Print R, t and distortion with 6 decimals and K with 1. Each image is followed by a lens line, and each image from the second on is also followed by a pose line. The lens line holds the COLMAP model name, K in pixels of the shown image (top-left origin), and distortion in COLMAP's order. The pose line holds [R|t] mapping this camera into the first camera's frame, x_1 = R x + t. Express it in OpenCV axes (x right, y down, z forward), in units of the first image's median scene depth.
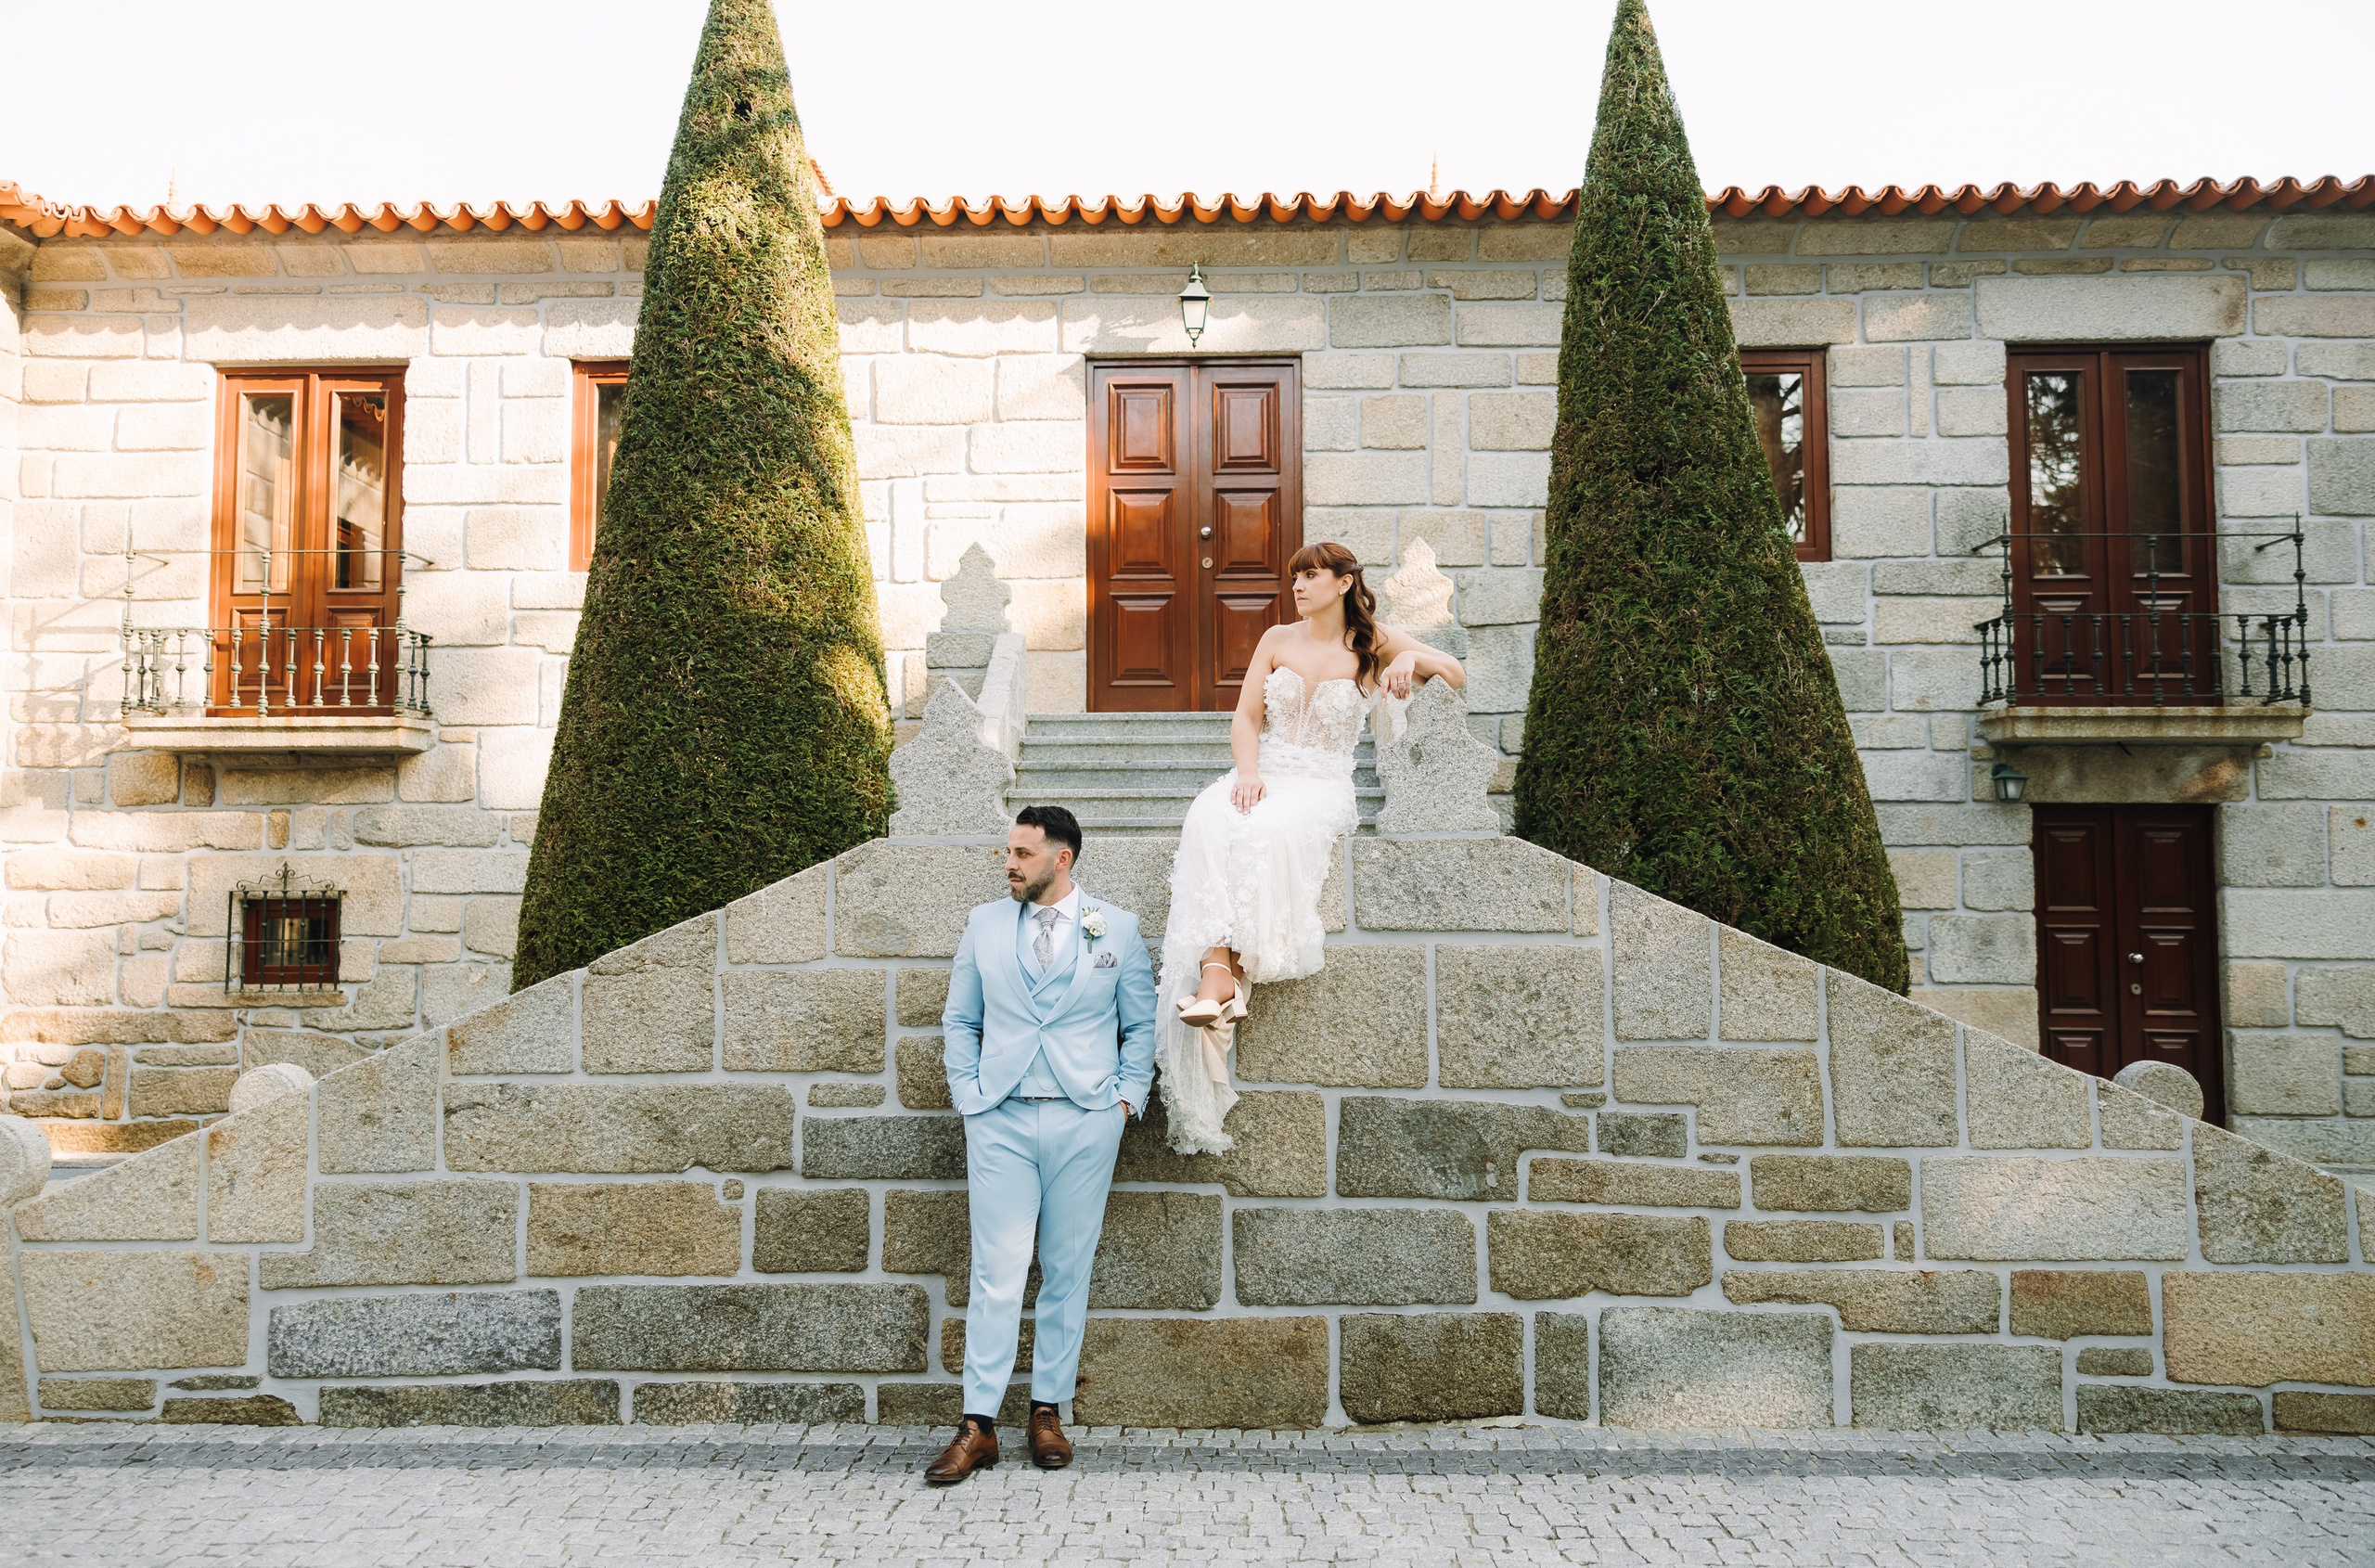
lens RADIAL K [[2106.9, 0, 1160.0], [0, 2106.9, 743.4], [0, 0, 1]] dist [0.015393, 0.004522]
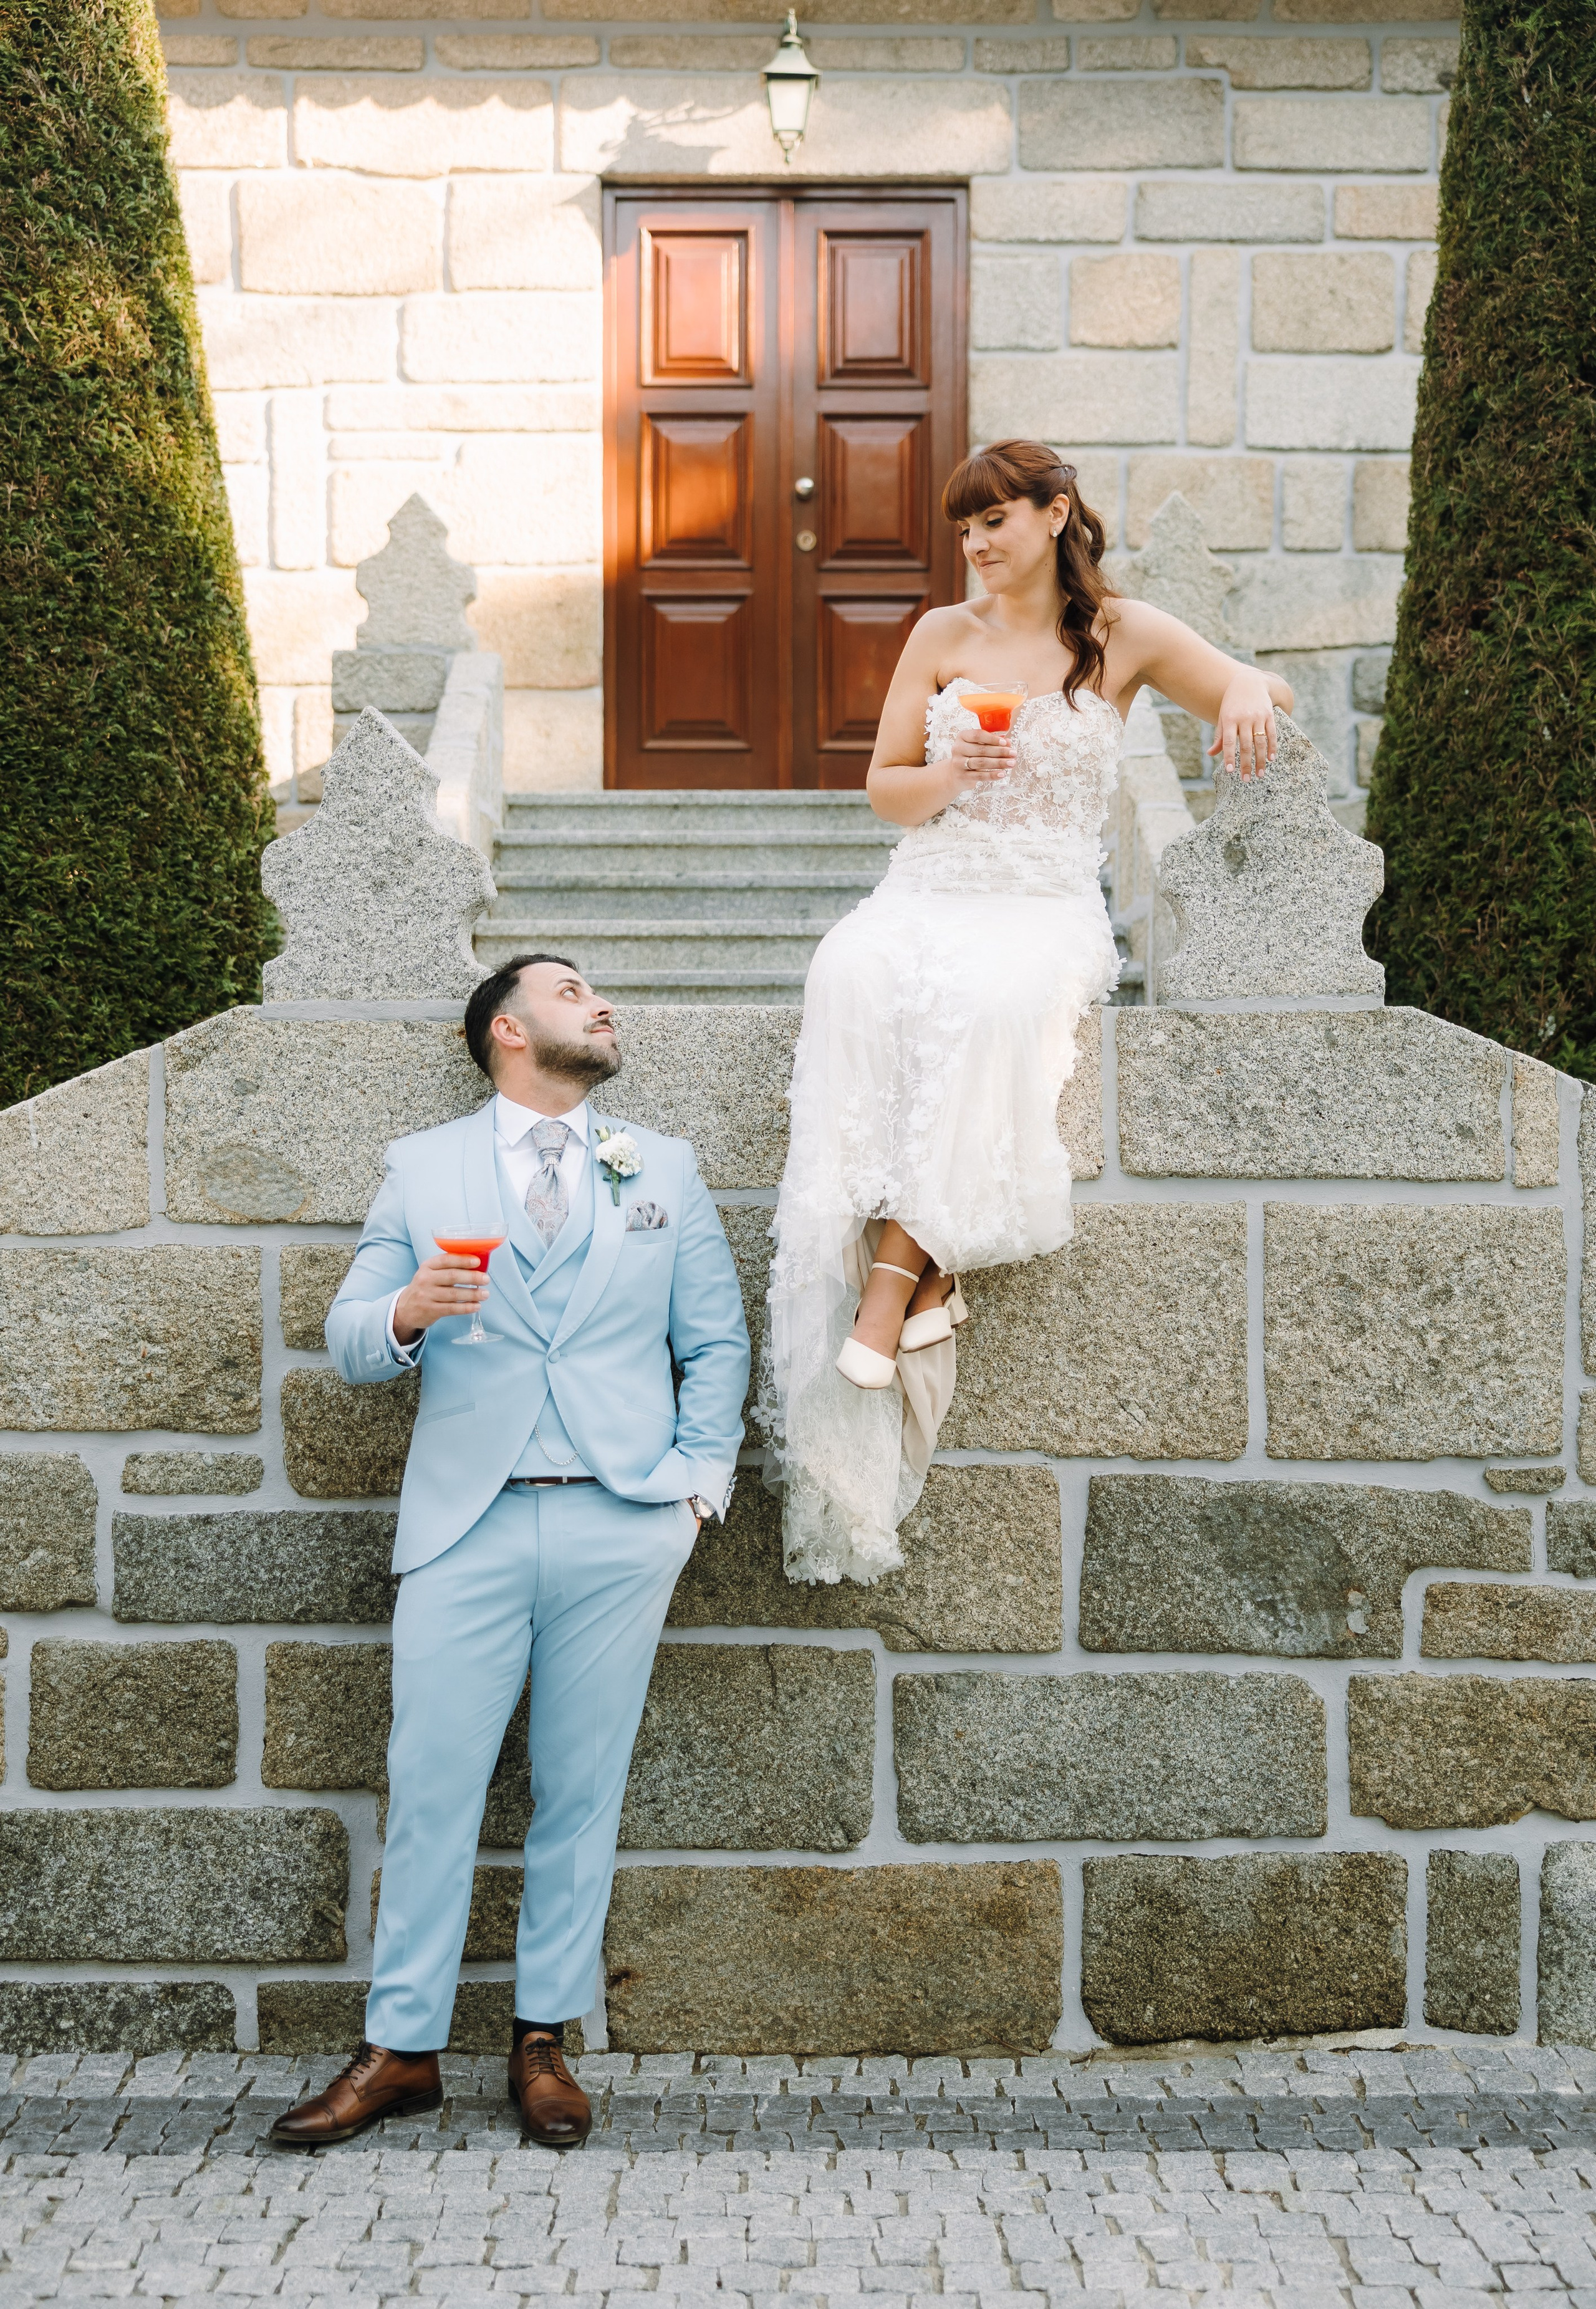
lens RADIAL K [[2876.1, 0, 762.5], [0, 2876.1, 1181.6], [0, 0, 1]] dist [-0.002419, 0.000000]
pose [[0.999356, 0.001058, 0.035873, -0.027445], [-0.004873, 0.994308, 0.106434, 0.010797], [-0.035556, -0.106541, 0.993672, 0.260273]]
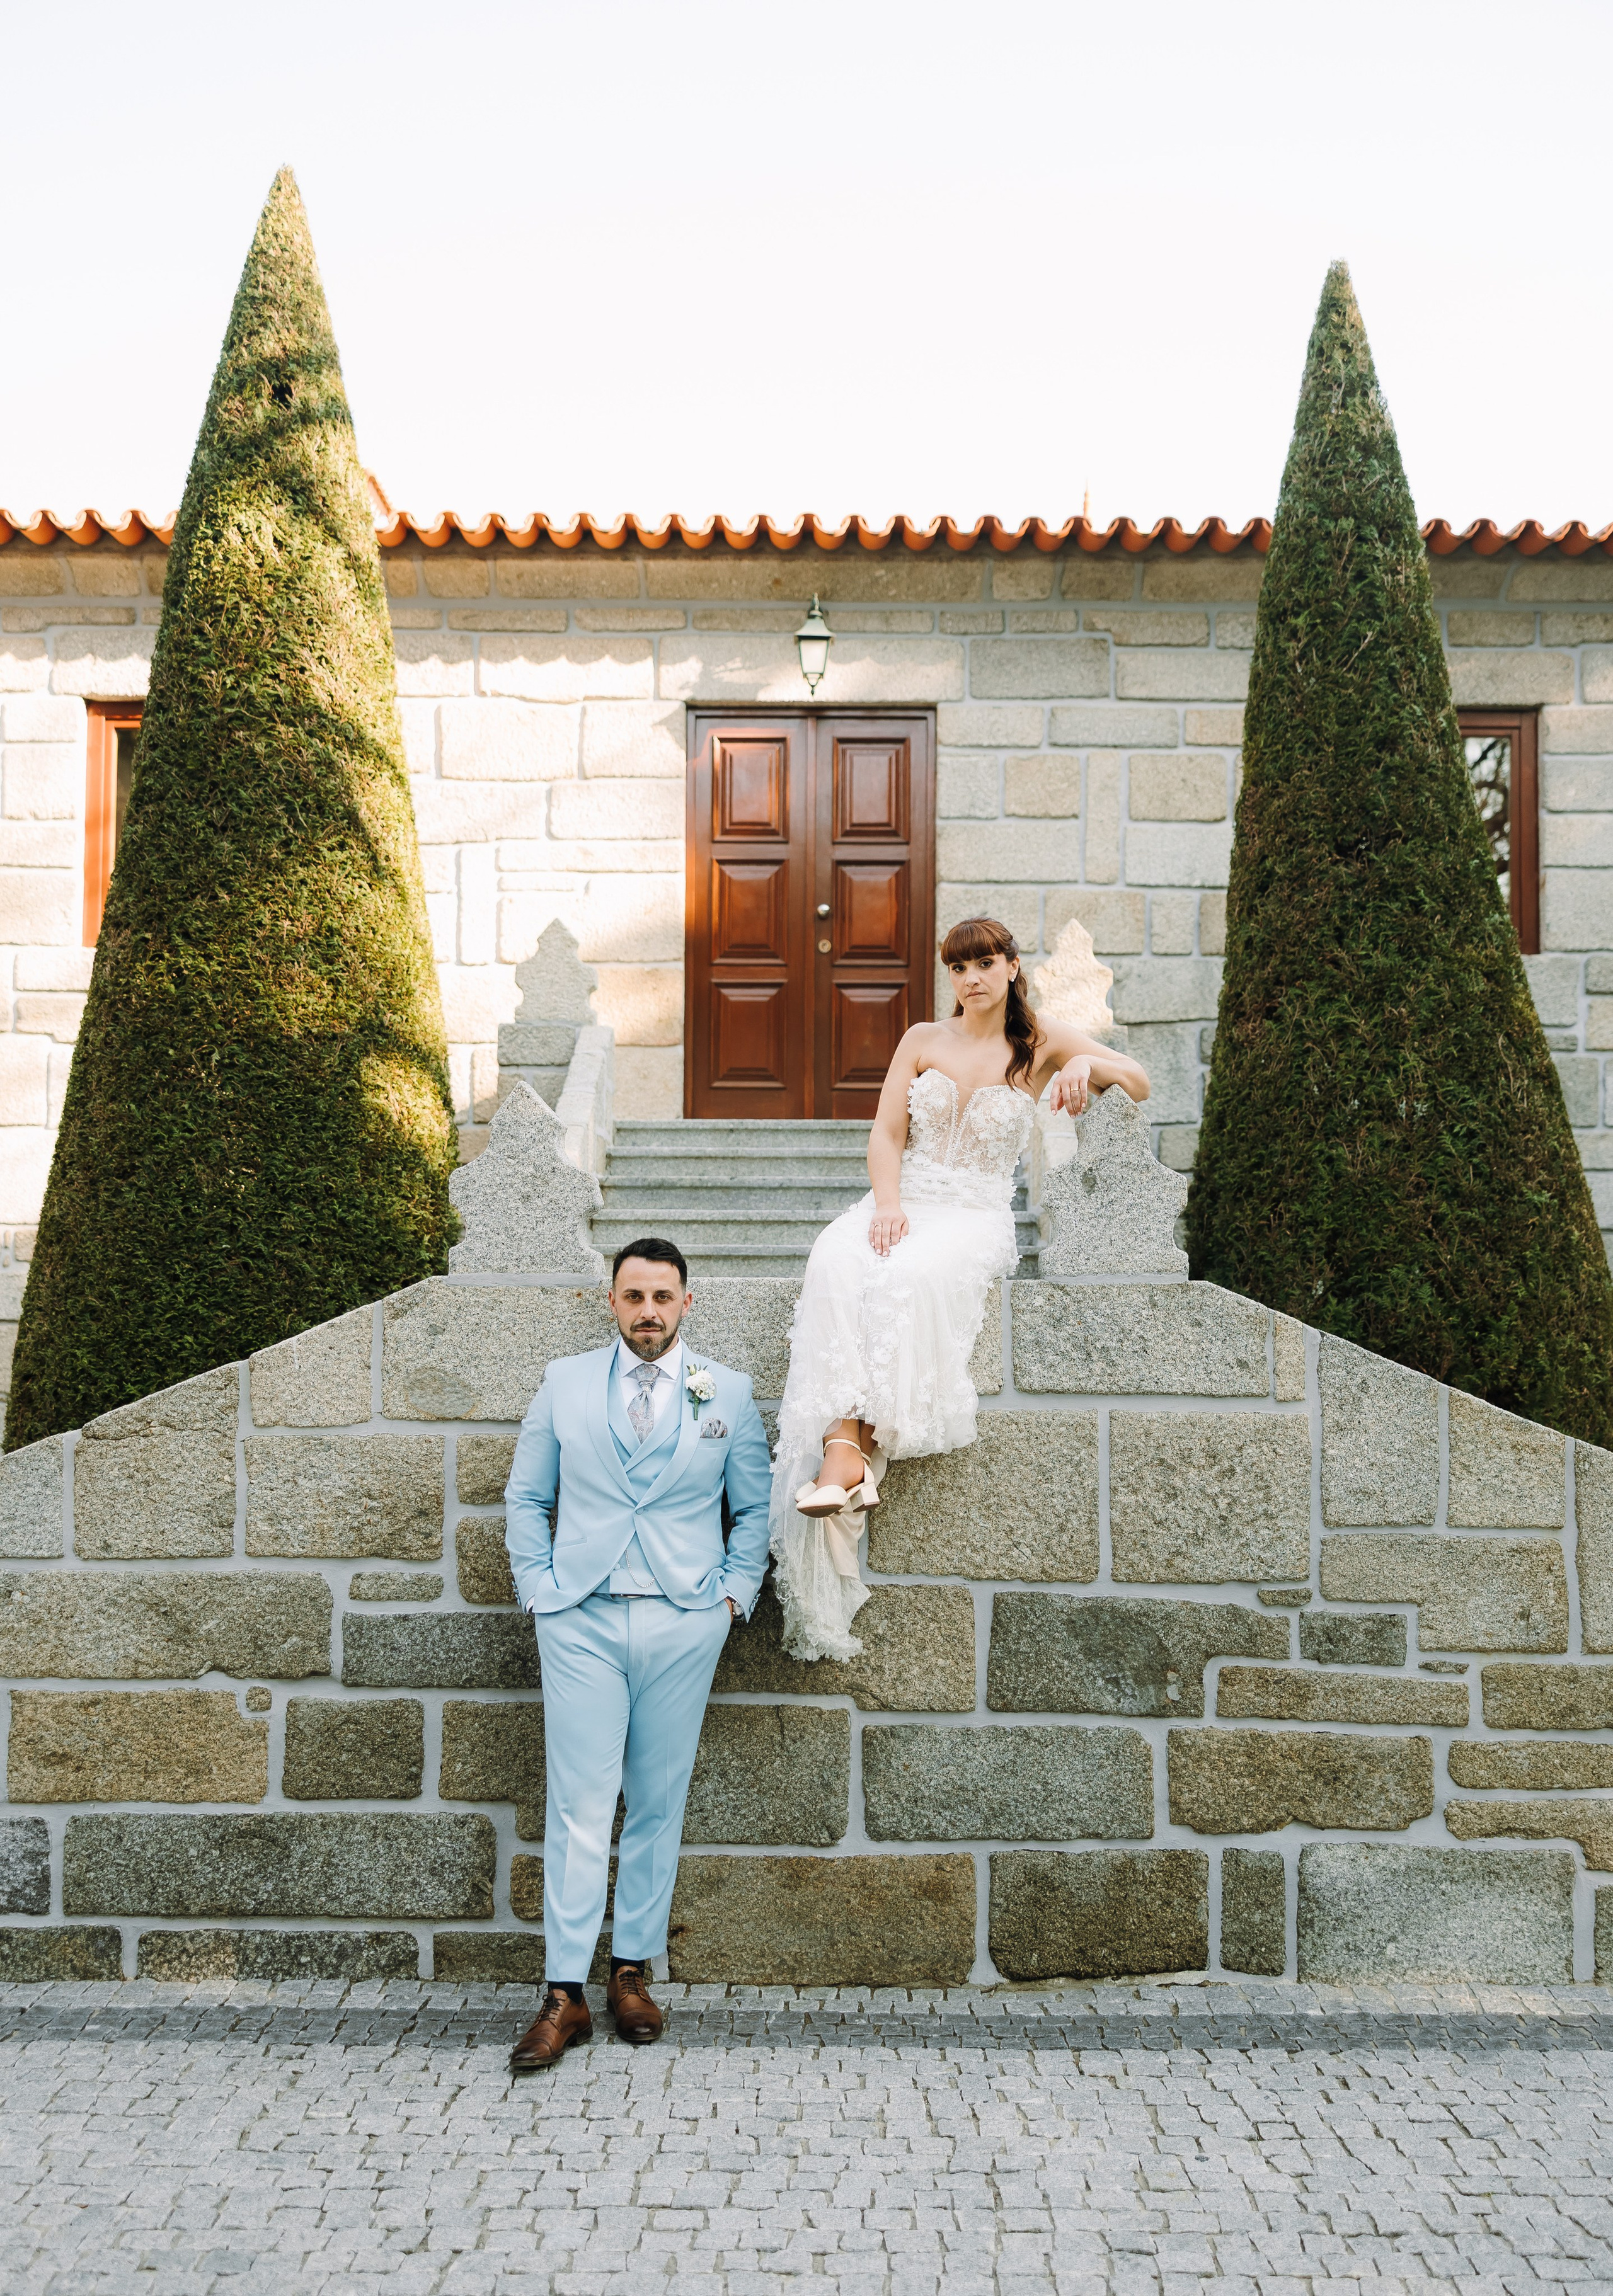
lens RADIAL K [[2186.1, 0, 802.4], [0, 2186.1, 1213.7], [0, 0, 1]] dist [-0.012229, 0.000000]
pose [[0.999613, 0.008930, 0.026358, -0.013676], [-0.009849, 0.999341, 0.034942, -0.010761], [-0.026029, -0.035188, 0.999042, 0.147329]]
